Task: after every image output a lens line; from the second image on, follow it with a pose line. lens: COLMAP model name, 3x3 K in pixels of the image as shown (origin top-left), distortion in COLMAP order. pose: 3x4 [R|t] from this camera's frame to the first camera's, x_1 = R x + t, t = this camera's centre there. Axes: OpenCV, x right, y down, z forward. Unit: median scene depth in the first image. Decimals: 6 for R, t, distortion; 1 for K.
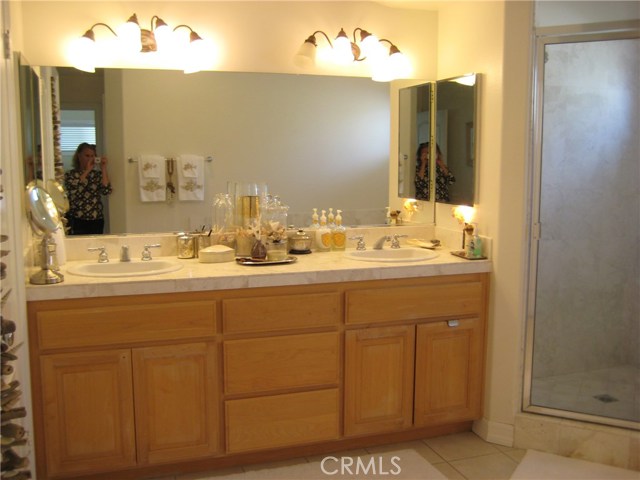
lens RADIAL K [[665.0, 0, 320.0], [0, 665.0, 240.0], [0, 0, 1]] dist [-0.148293, 0.200581]
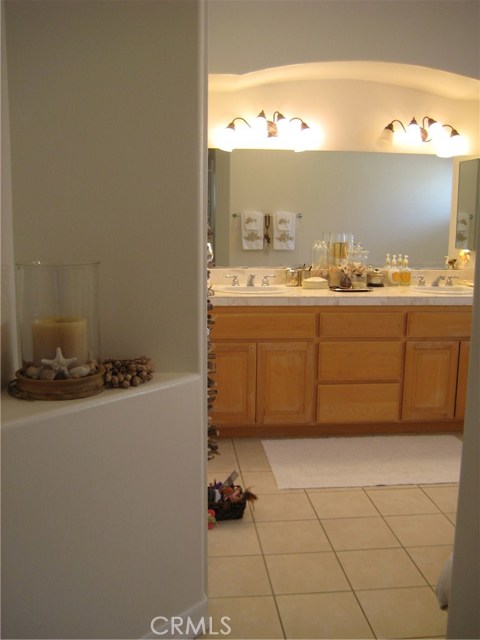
lens RADIAL K [[665.0, 0, 240.0], [0, 665.0, 320.0], [0, 0, 1]] dist [-0.148293, 0.200581]
pose [[0.973725, 0.045780, -0.223076, 0.004665], [-0.038360, 0.998561, 0.037485, 0.051139], [0.224471, -0.027943, 0.974080, -0.388679]]
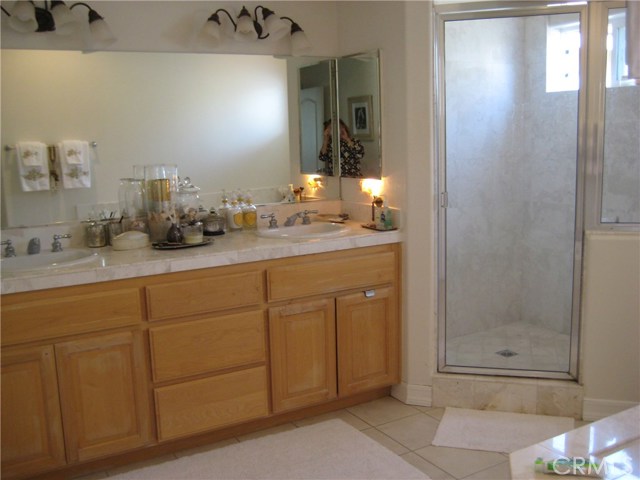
lens RADIAL K [[665.0, 0, 320.0], [0, 665.0, 240.0], [0, 0, 1]] dist [-0.148293, 0.200581]
pose [[0.980241, -0.060539, 0.188314, -0.064684], [0.054575, 0.997835, 0.036701, 0.000381], [-0.190128, -0.025699, 0.981423, -0.001976]]
